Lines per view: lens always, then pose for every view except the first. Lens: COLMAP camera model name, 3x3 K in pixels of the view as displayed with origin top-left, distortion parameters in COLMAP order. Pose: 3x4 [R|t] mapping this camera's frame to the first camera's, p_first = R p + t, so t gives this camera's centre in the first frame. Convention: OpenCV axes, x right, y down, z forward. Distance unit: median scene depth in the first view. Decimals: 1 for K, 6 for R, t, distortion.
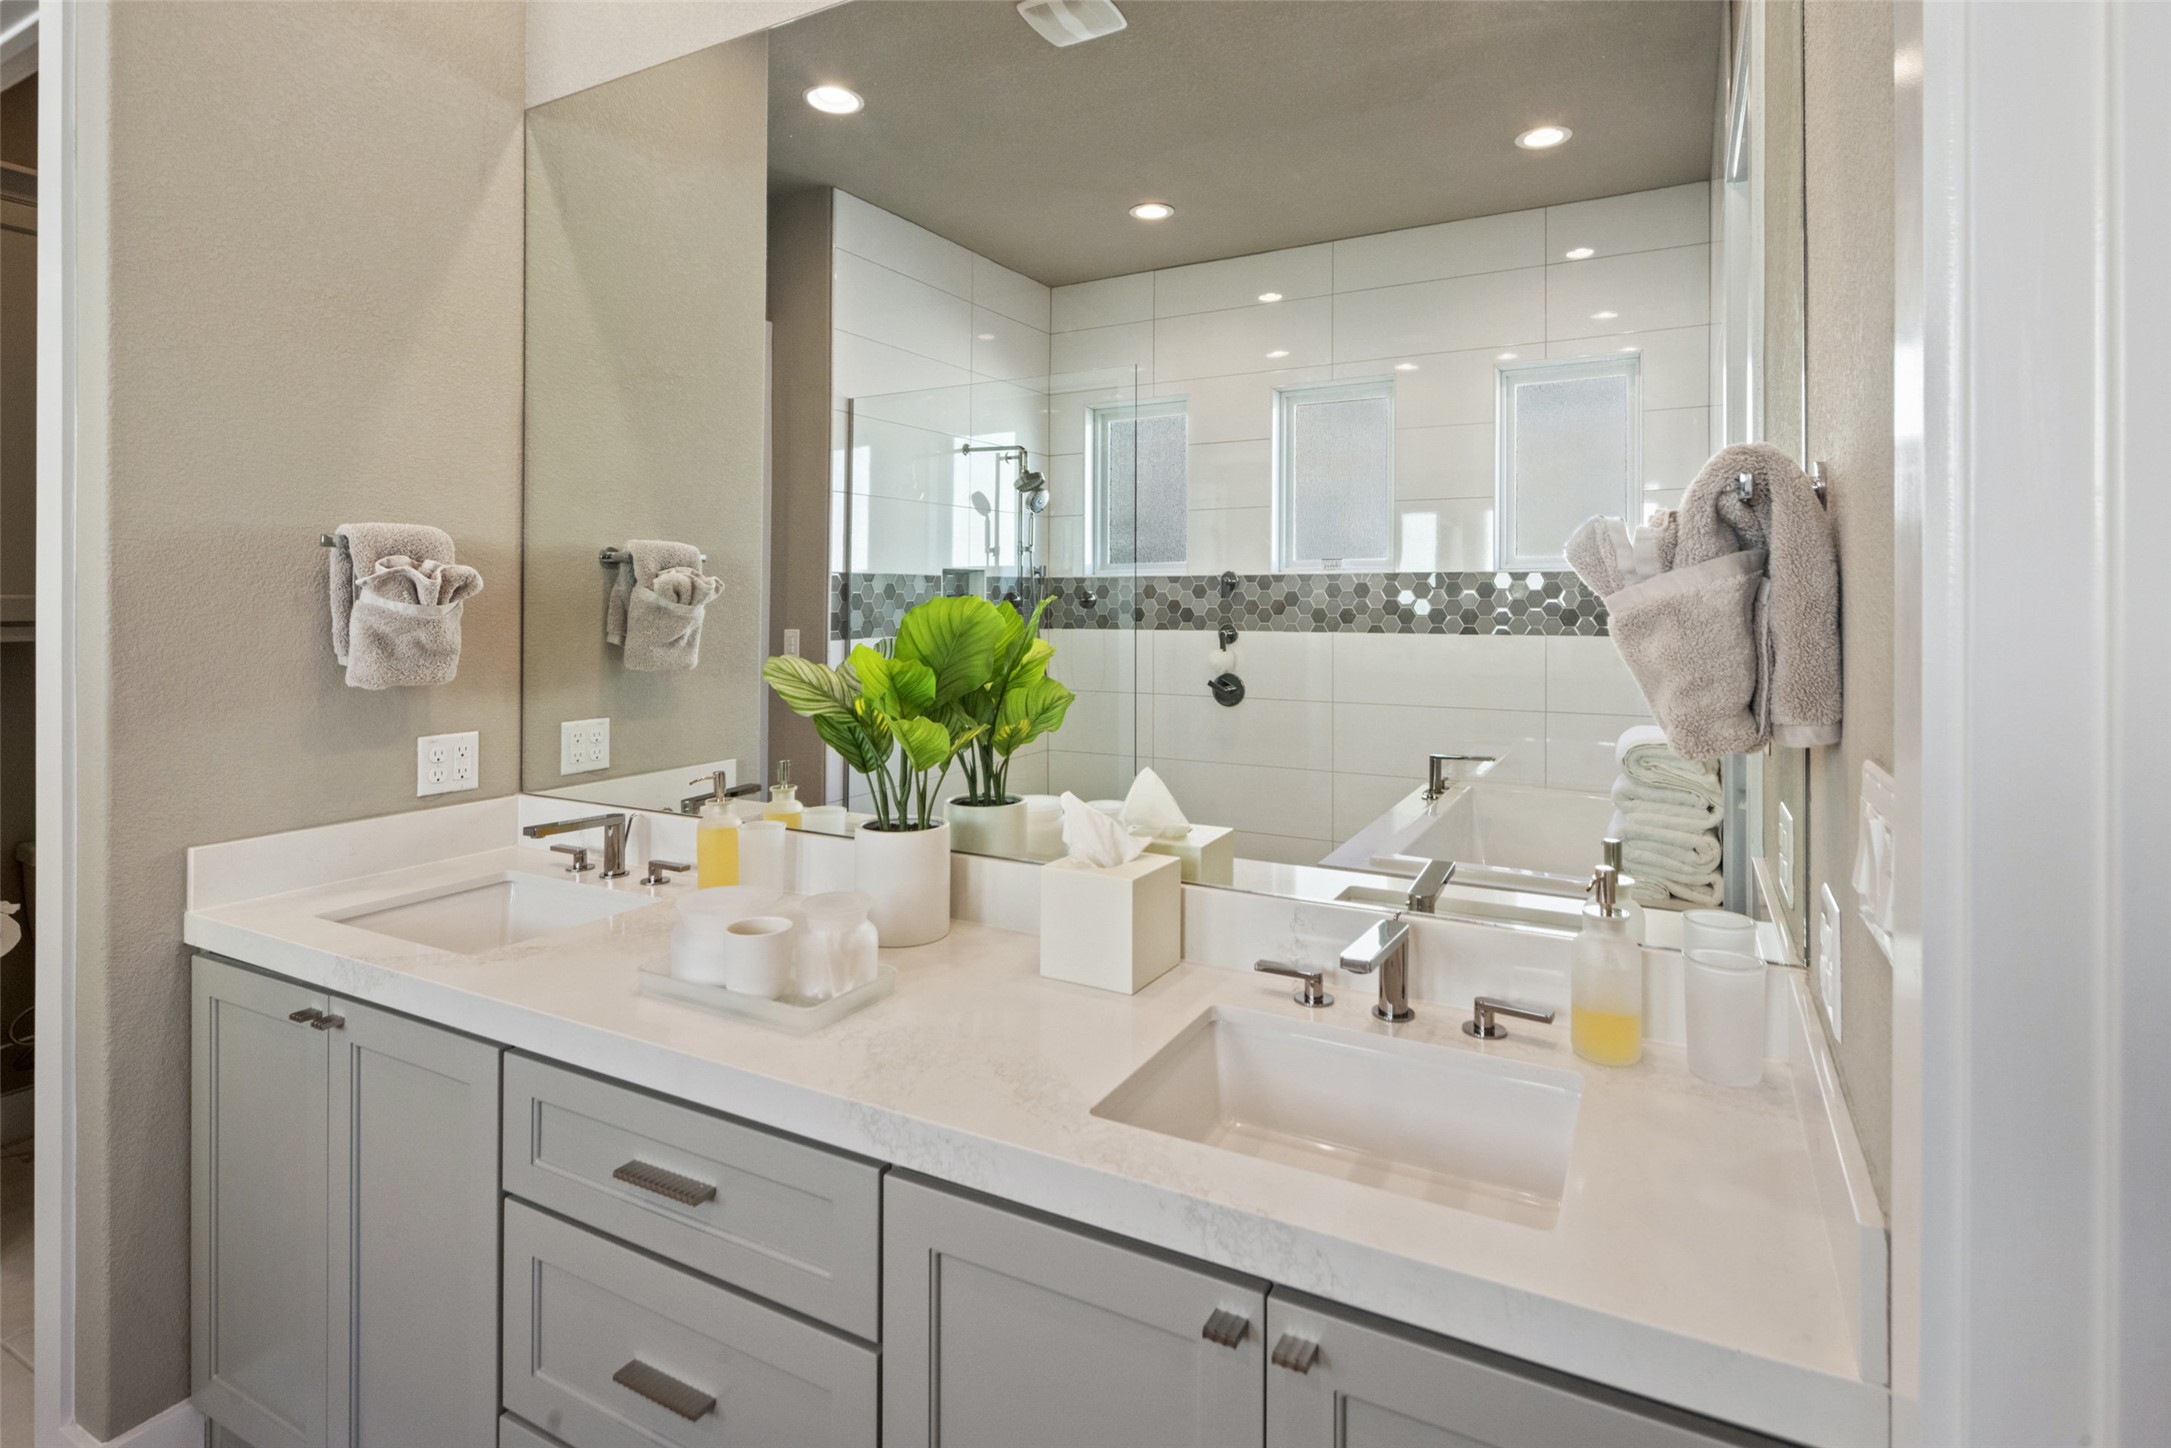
lens RADIAL K [[1059.9, 0, 1126.7], [0, 1059.9, 611.9], [0, 0, 1]] dist [-0.000719, -0.000238]
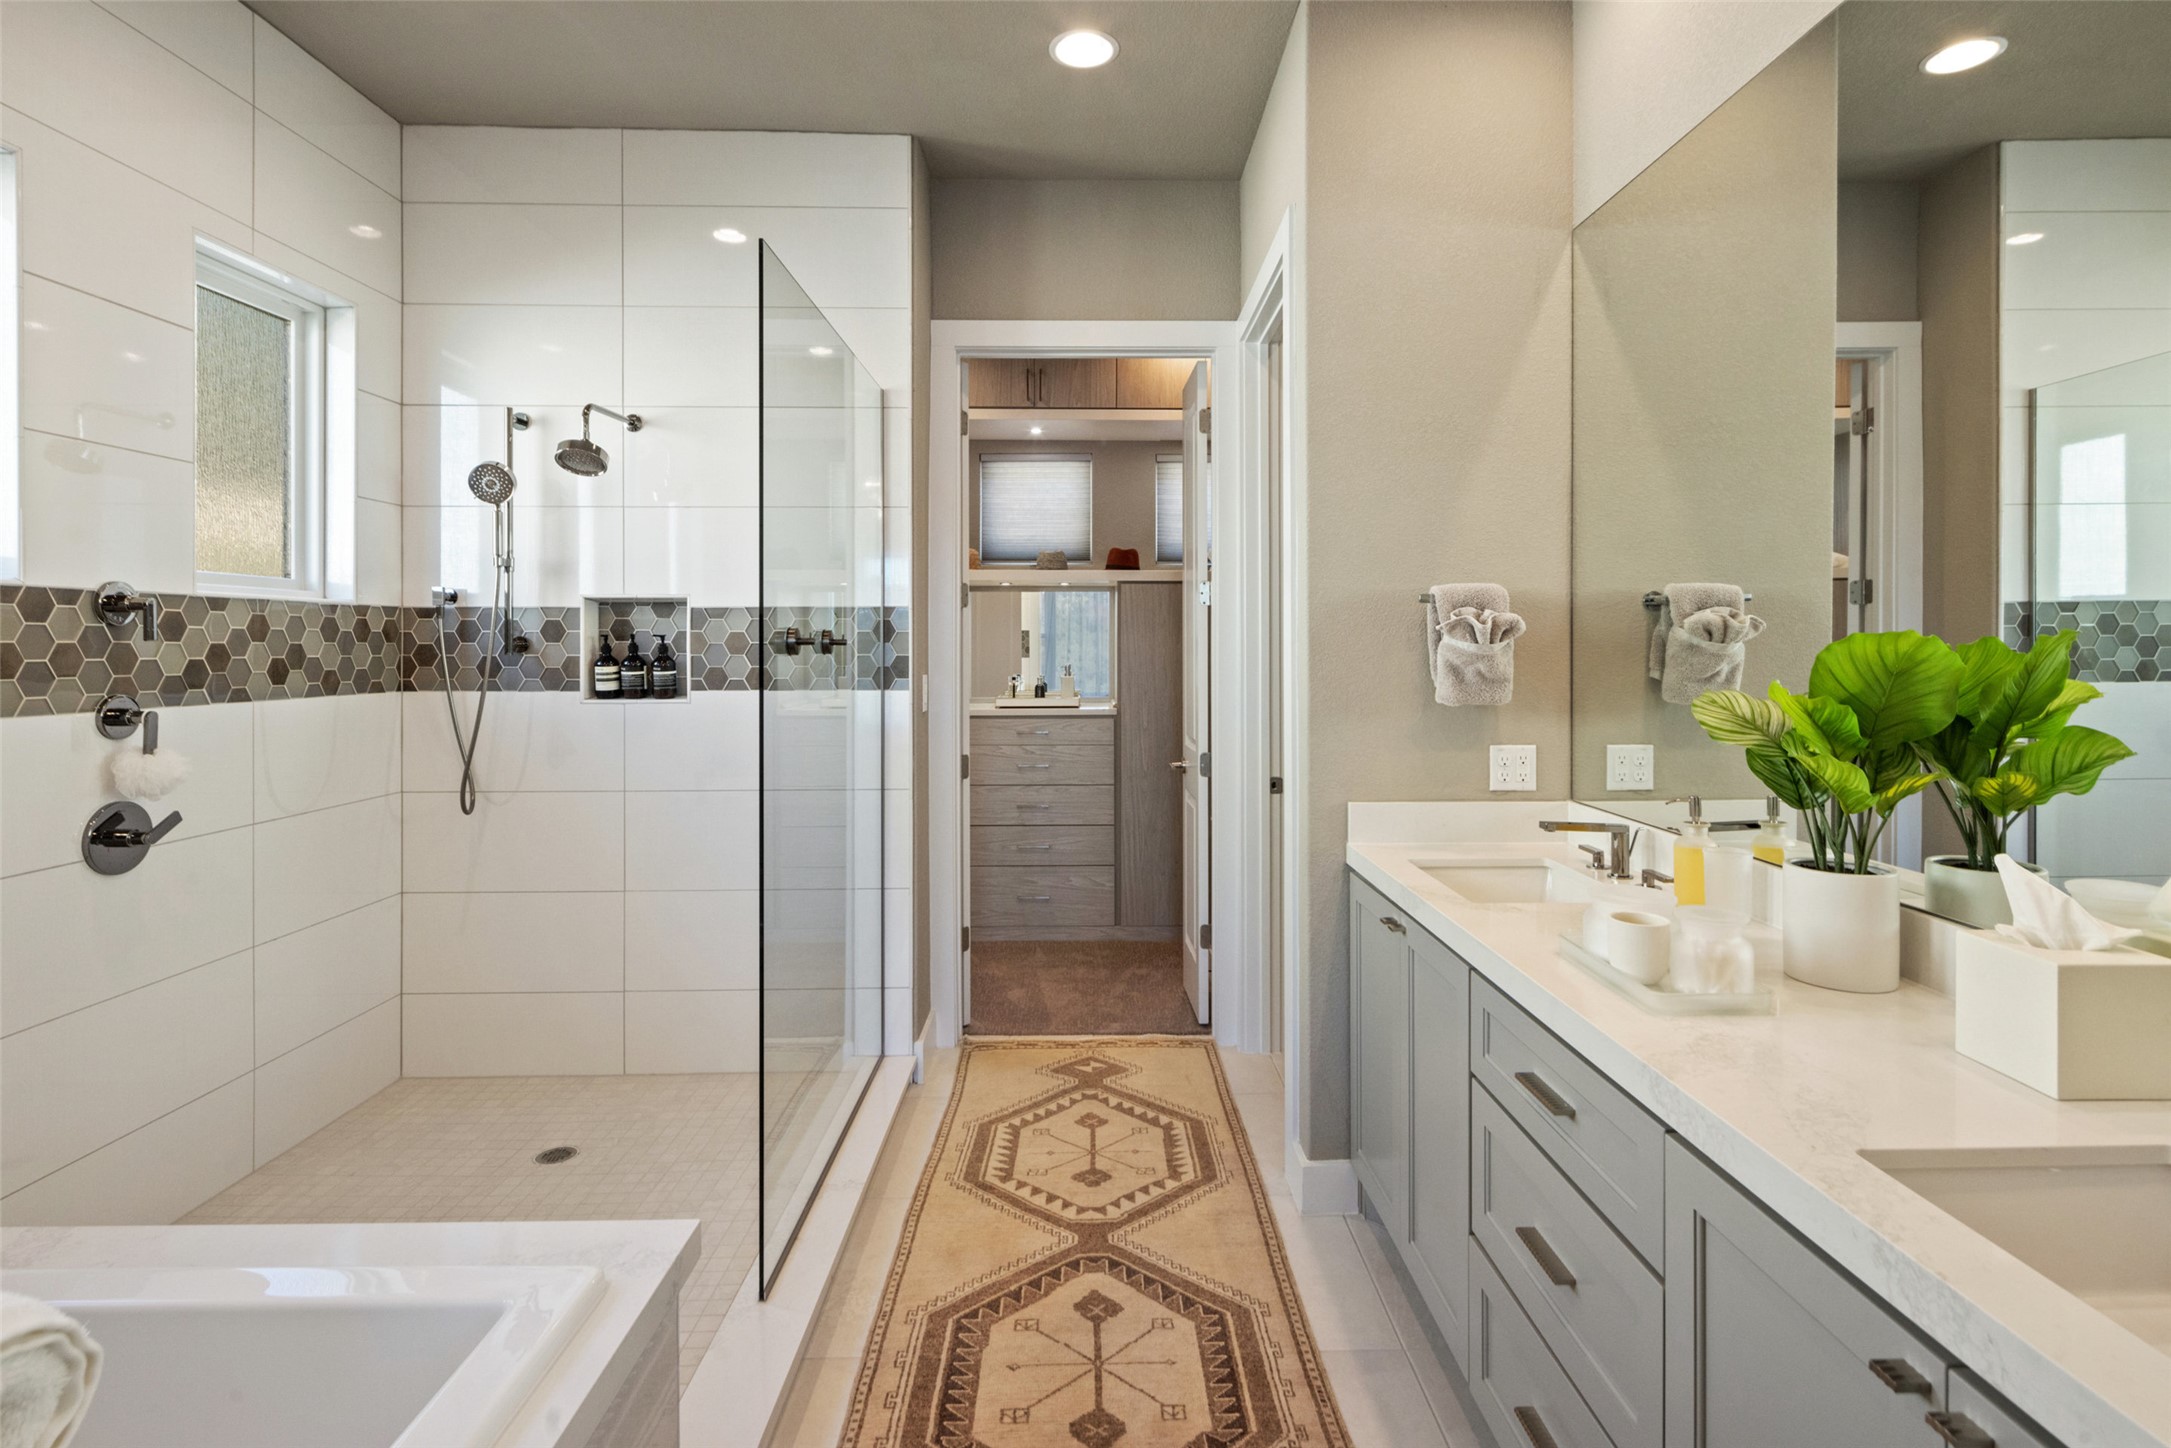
lens RADIAL K [[1094.8, 0, 1129.1], [0, 1094.8, 658.2], [0, 0, 1]] dist [0.001372, -0.000077]
pose [[0.497399, 0.006658, -0.867496, 0.289052], [-0.000735, 0.999973, 0.007253, 0.001460], [0.867521, -0.002970, 0.497391, -0.058616]]
